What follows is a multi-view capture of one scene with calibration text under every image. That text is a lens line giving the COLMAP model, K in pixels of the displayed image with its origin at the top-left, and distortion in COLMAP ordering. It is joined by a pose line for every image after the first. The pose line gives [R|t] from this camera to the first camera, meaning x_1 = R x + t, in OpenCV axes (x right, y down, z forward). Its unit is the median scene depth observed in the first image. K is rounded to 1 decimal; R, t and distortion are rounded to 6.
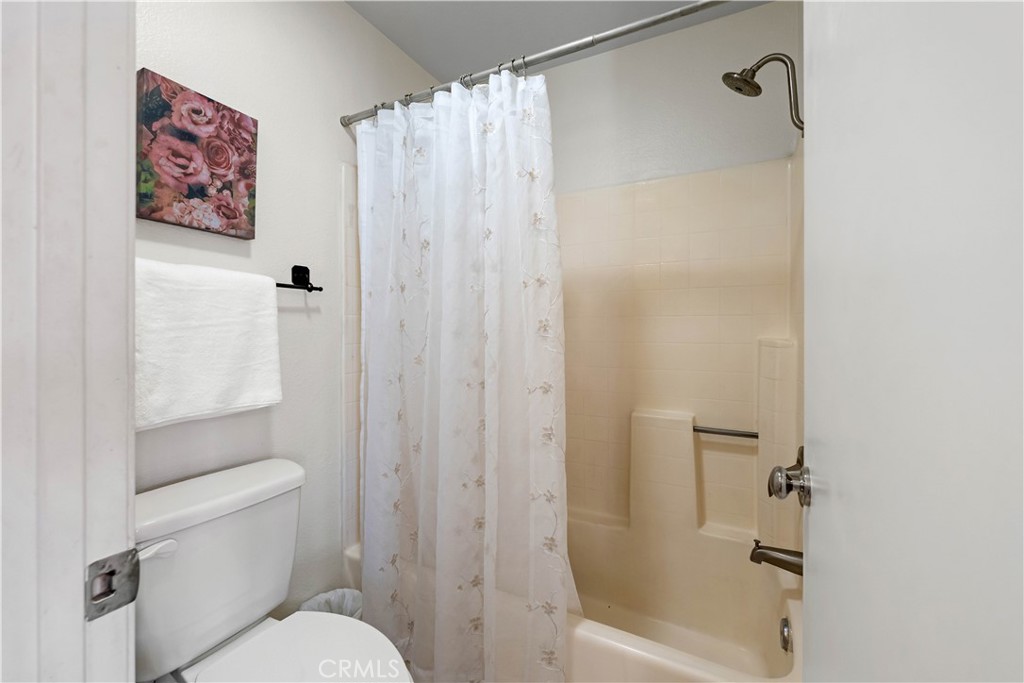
lens RADIAL K [[430.0, 0, 509.0], [0, 430.0, 329.5], [0, 0, 1]] dist [0.000683, 0.000045]
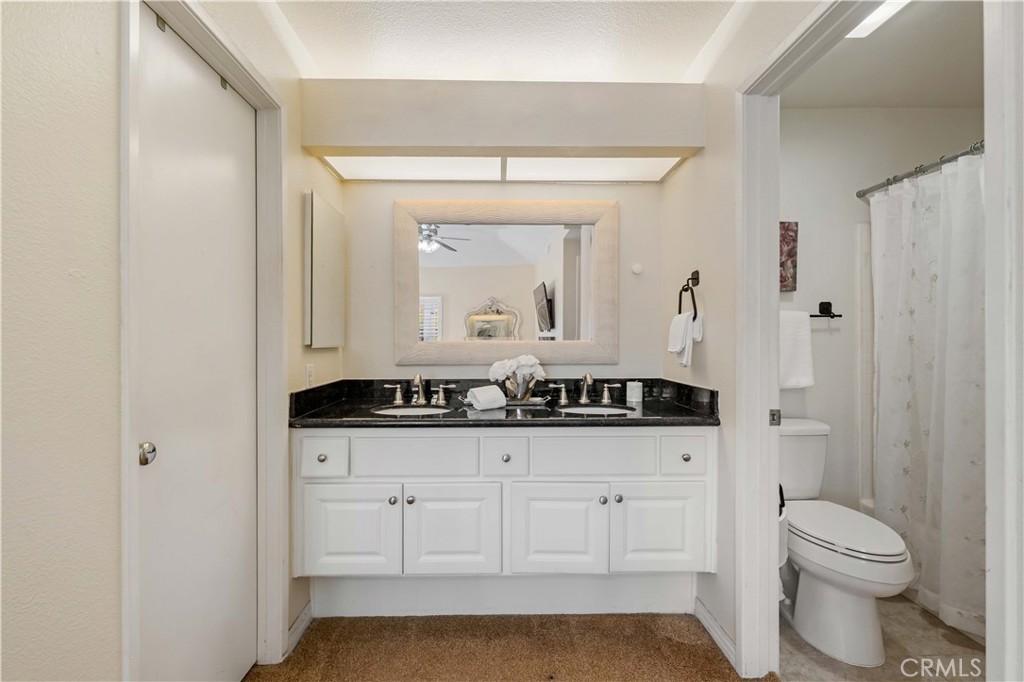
lens RADIAL K [[425.1, 0, 499.0], [0, 425.1, 343.8], [0, 0, 1]] dist [0.002206, 0.000067]
pose [[0.476944, 0.001780, -0.878932, 0.340940], [0.003598, 0.999986, 0.003977, -0.006292], [0.878926, -0.005059, 0.476931, -0.858269]]
